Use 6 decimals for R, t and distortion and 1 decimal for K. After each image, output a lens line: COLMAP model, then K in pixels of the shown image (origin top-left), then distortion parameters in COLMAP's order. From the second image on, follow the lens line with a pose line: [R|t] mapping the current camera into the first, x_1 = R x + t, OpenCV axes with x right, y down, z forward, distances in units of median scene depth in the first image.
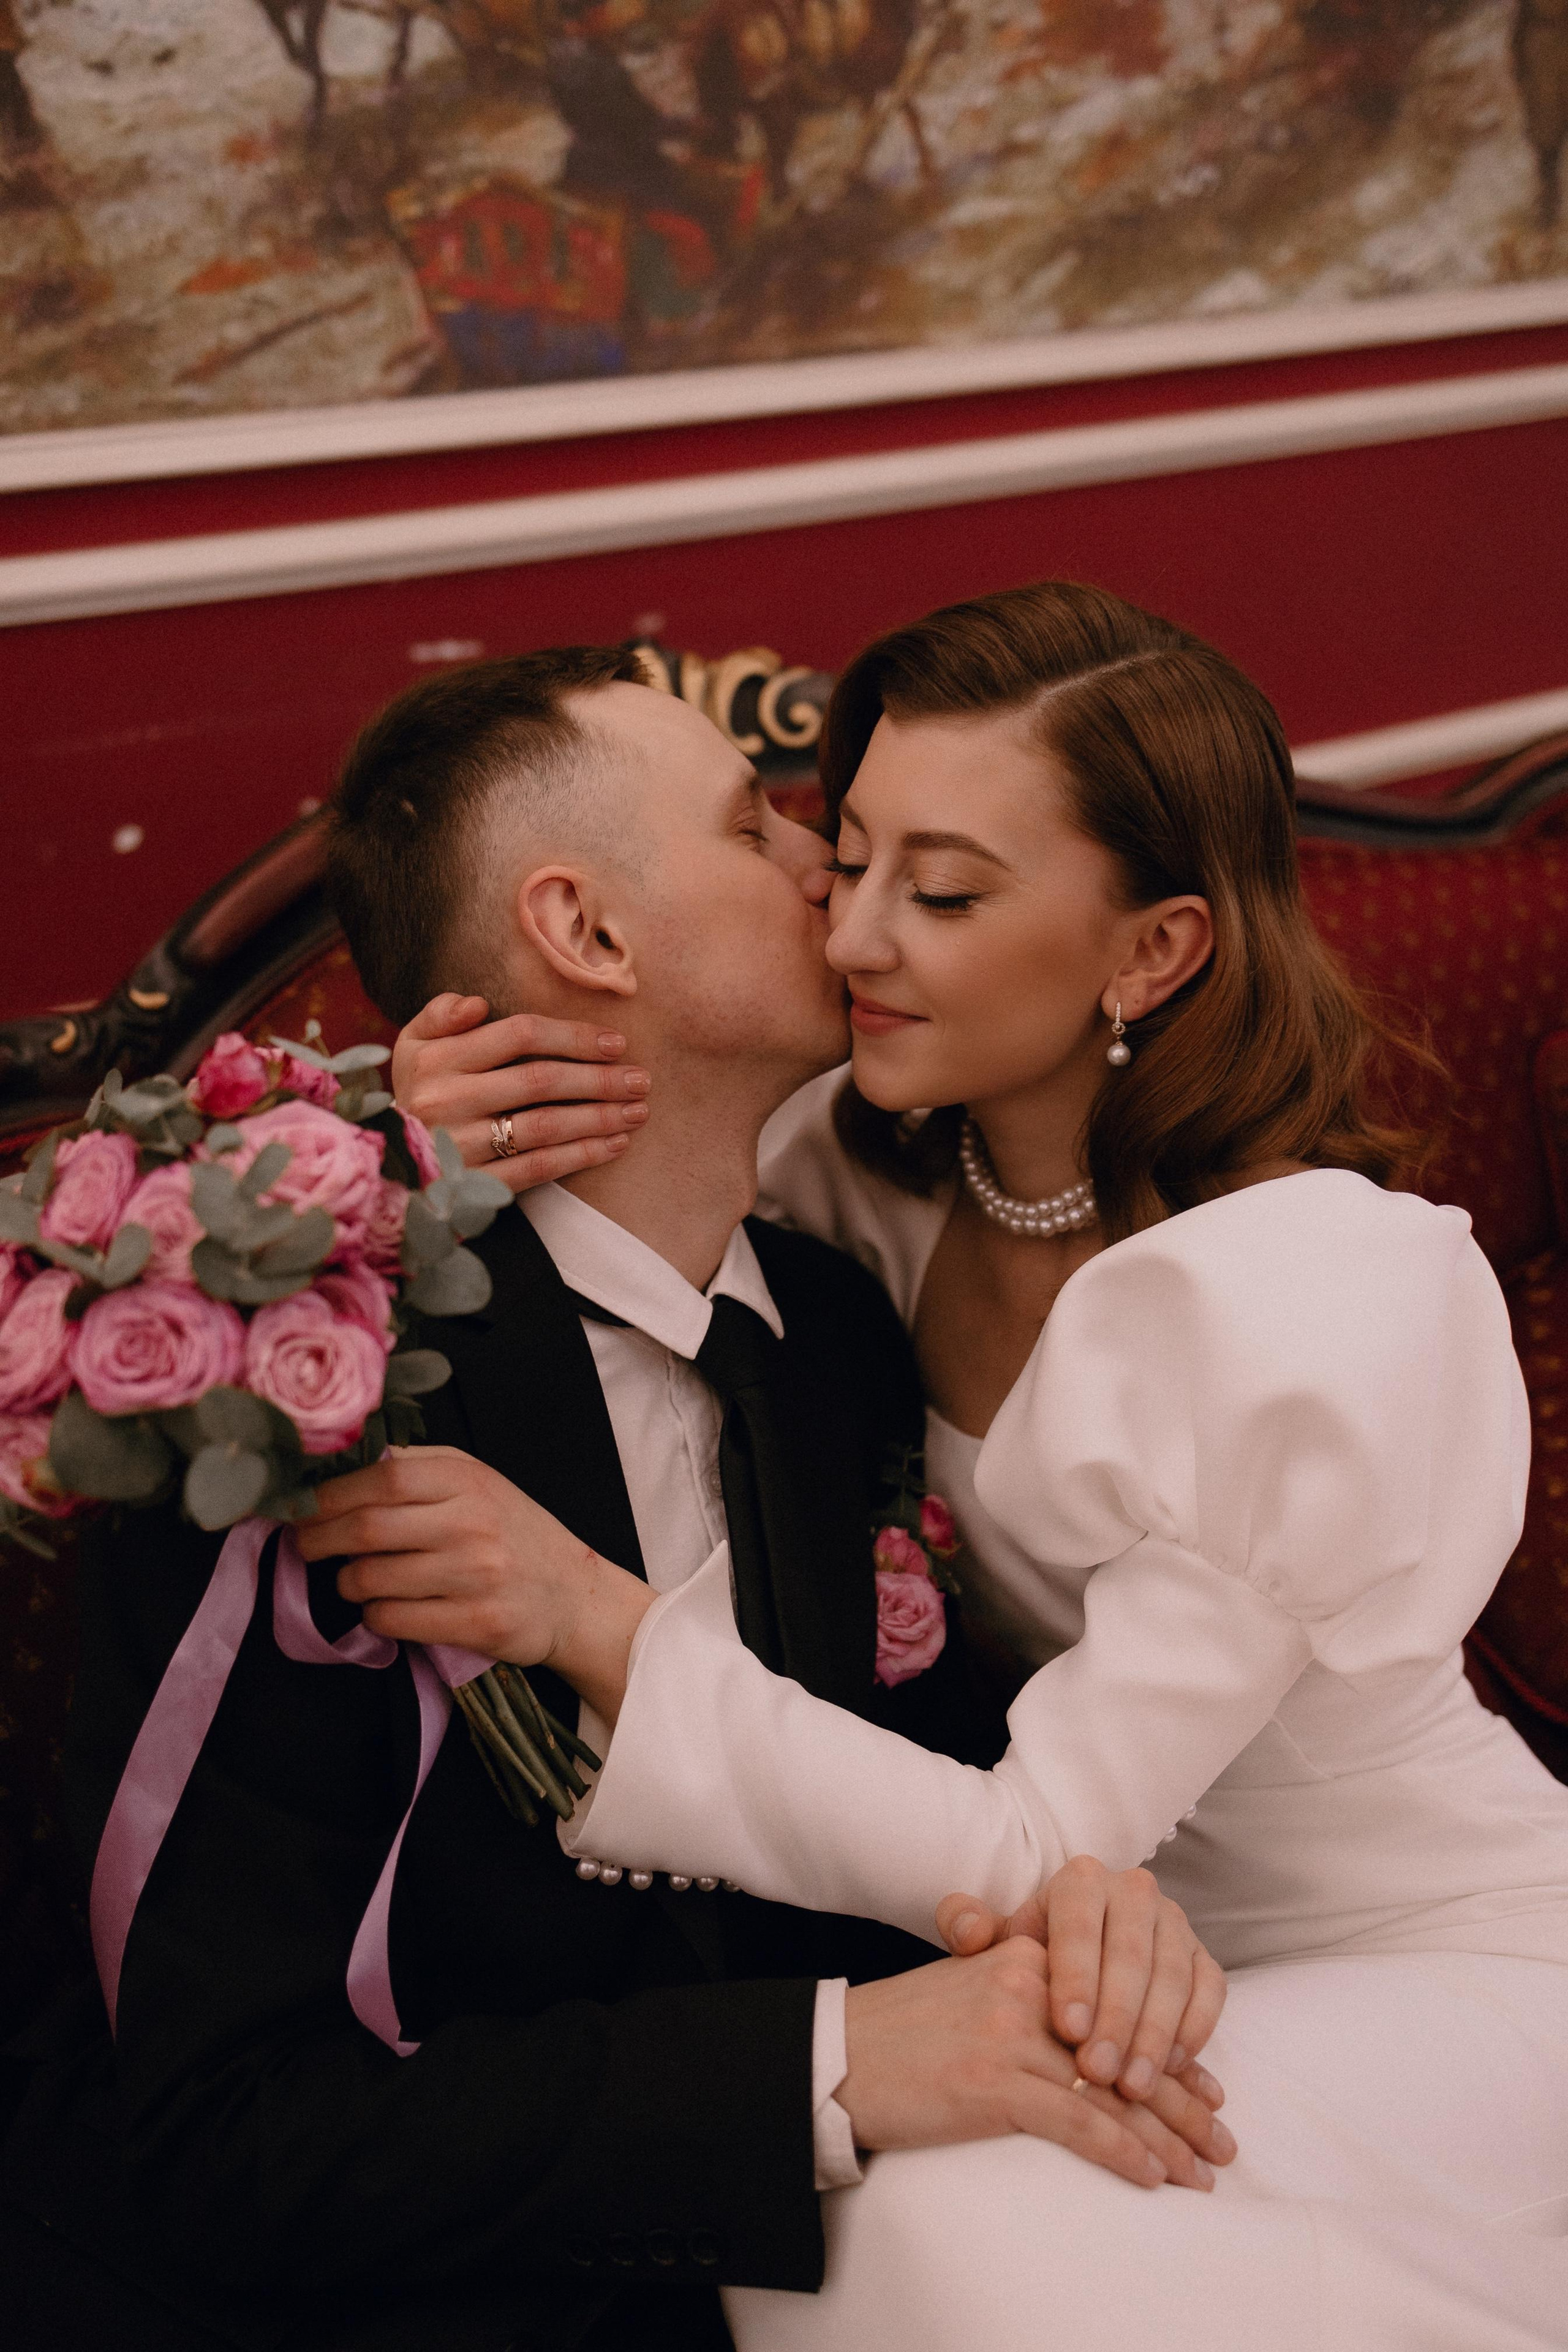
lens RADIAL K [[2527.1, 0, 786.8], [0, 2527.1, 1229.3], [0, 0, 1]] dist [0.054314, -0.007855]
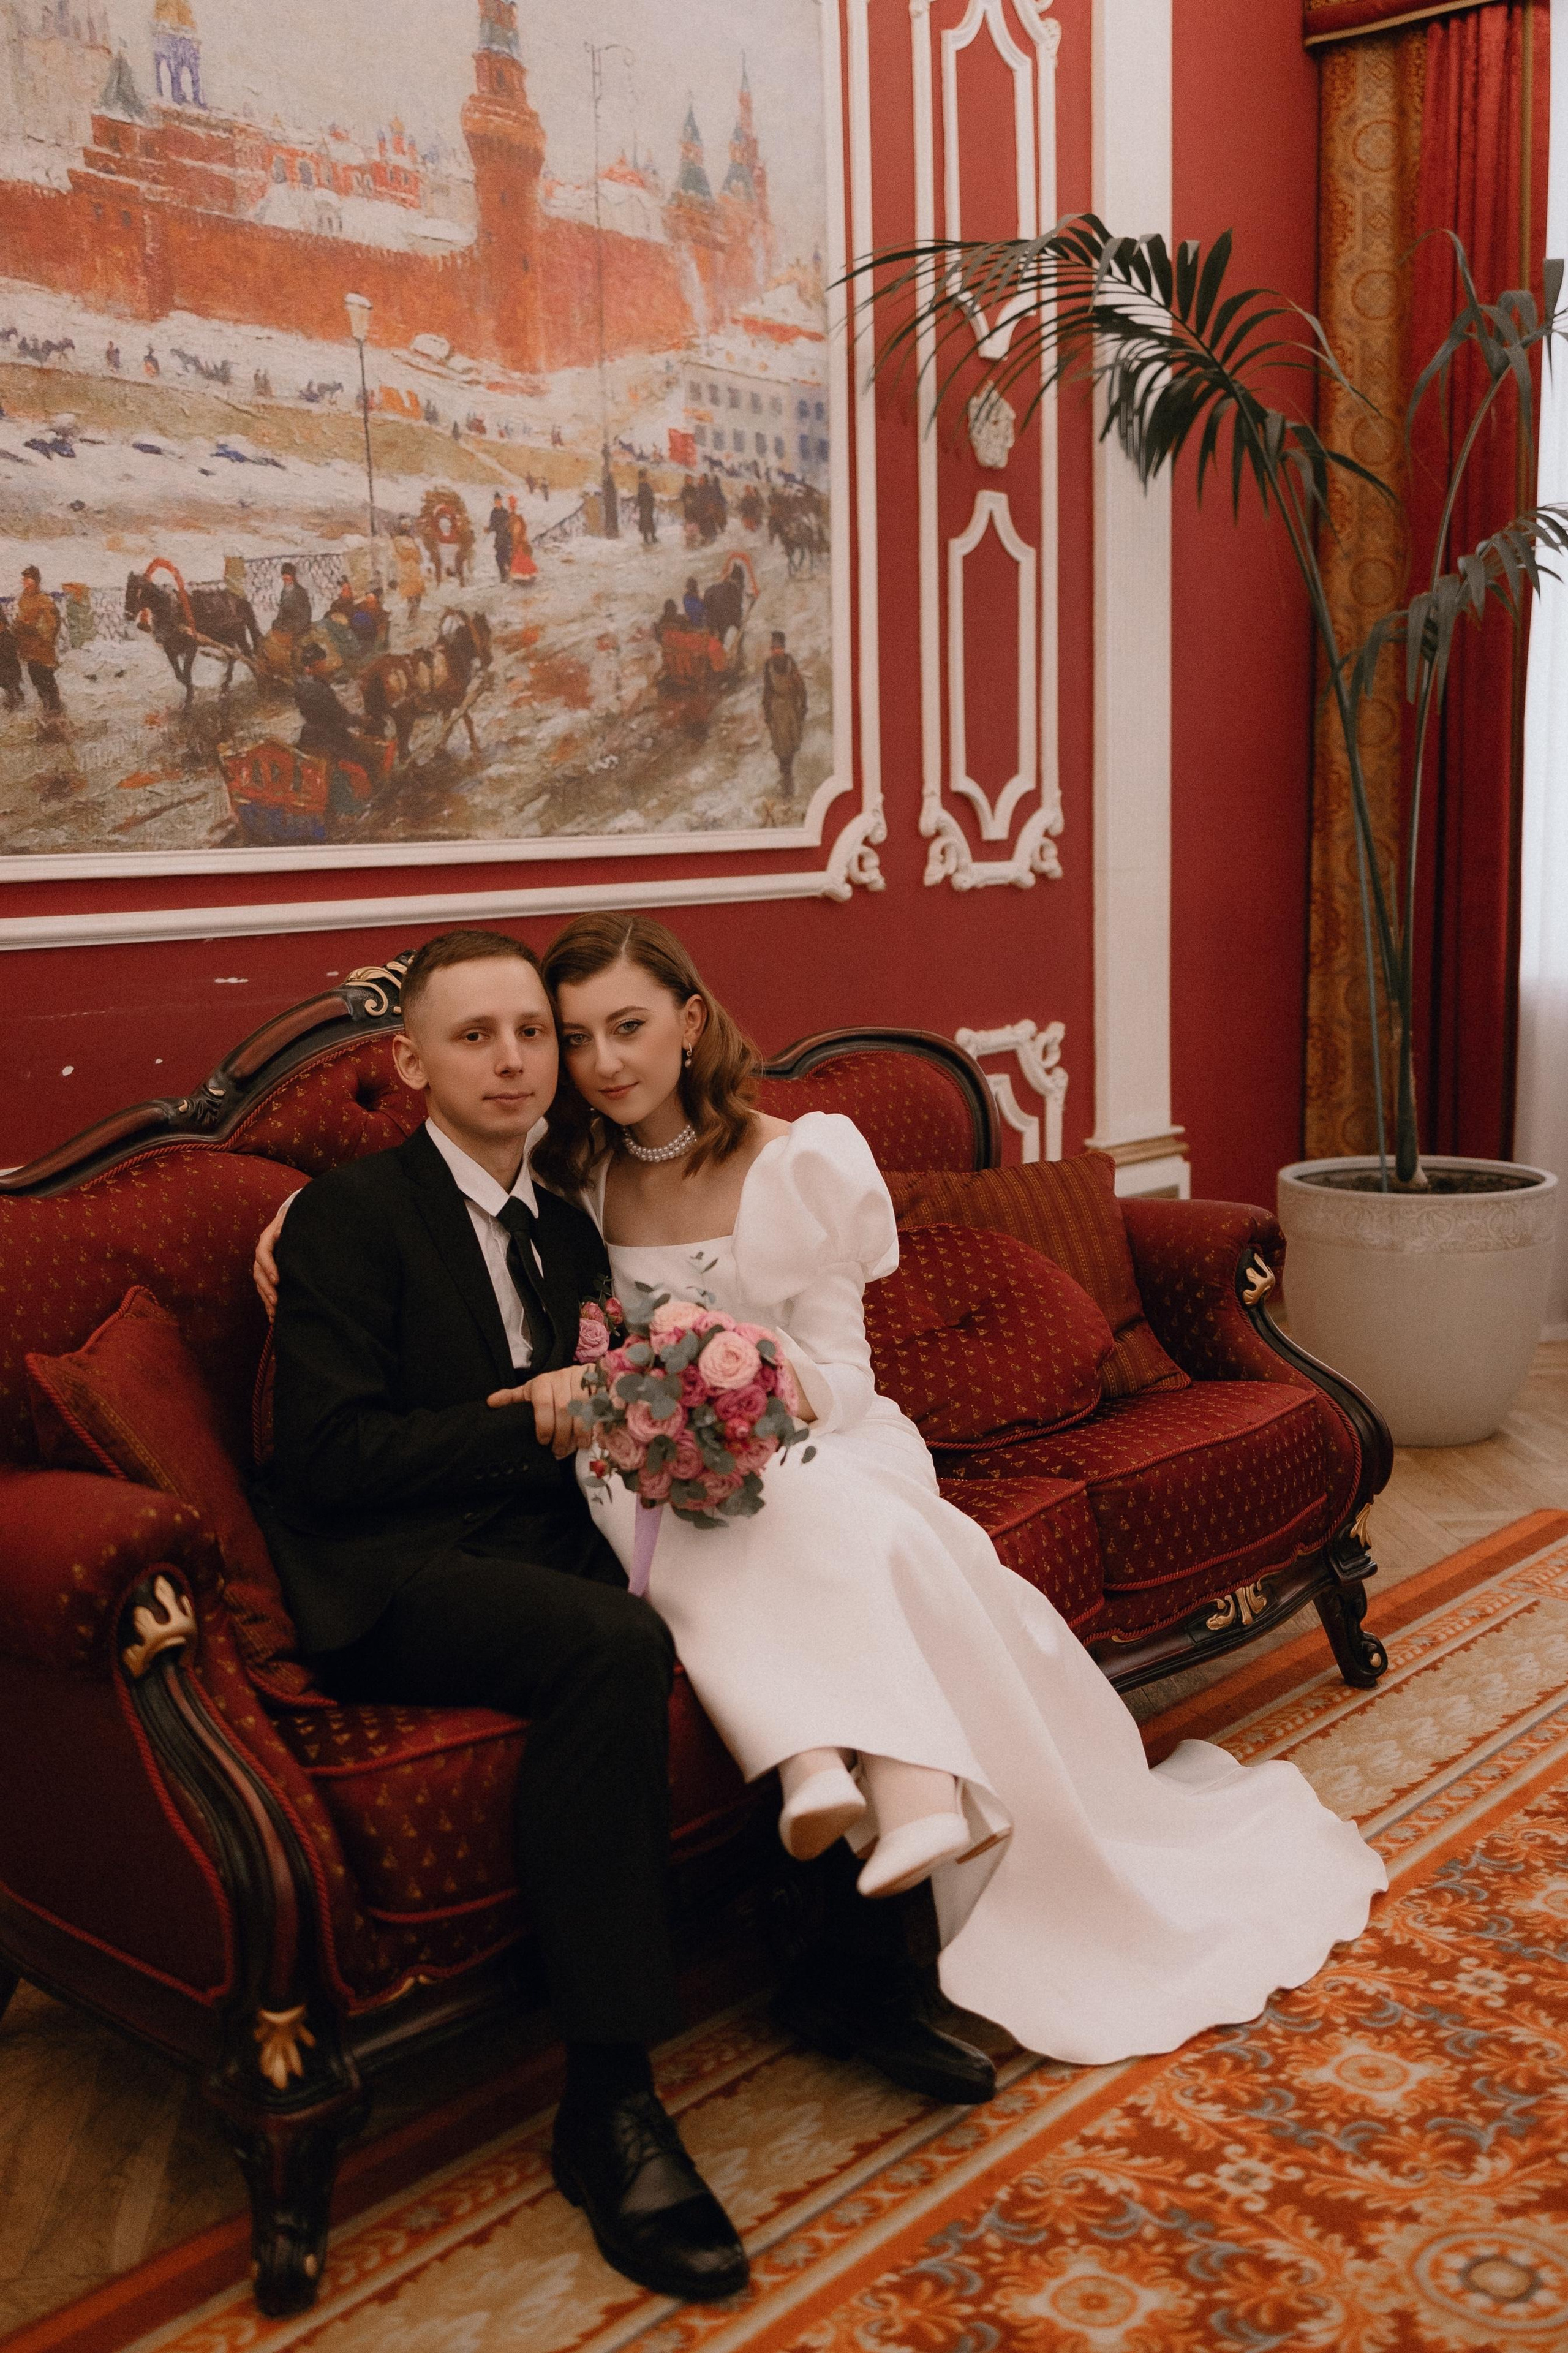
lens RADIAL K [[2471.2, 0, 822.1], [0, 2471.2, 1178.6], [0, 0, 1]] dist [0.054608, -0.037262]
pose [[0.951790, 0.004485, 0.306718, -0.271233], [0.062804, 0.975863, -0.209158, 0.300516], [-0.300253, 0.218338, 0.928535, -0.722997]]
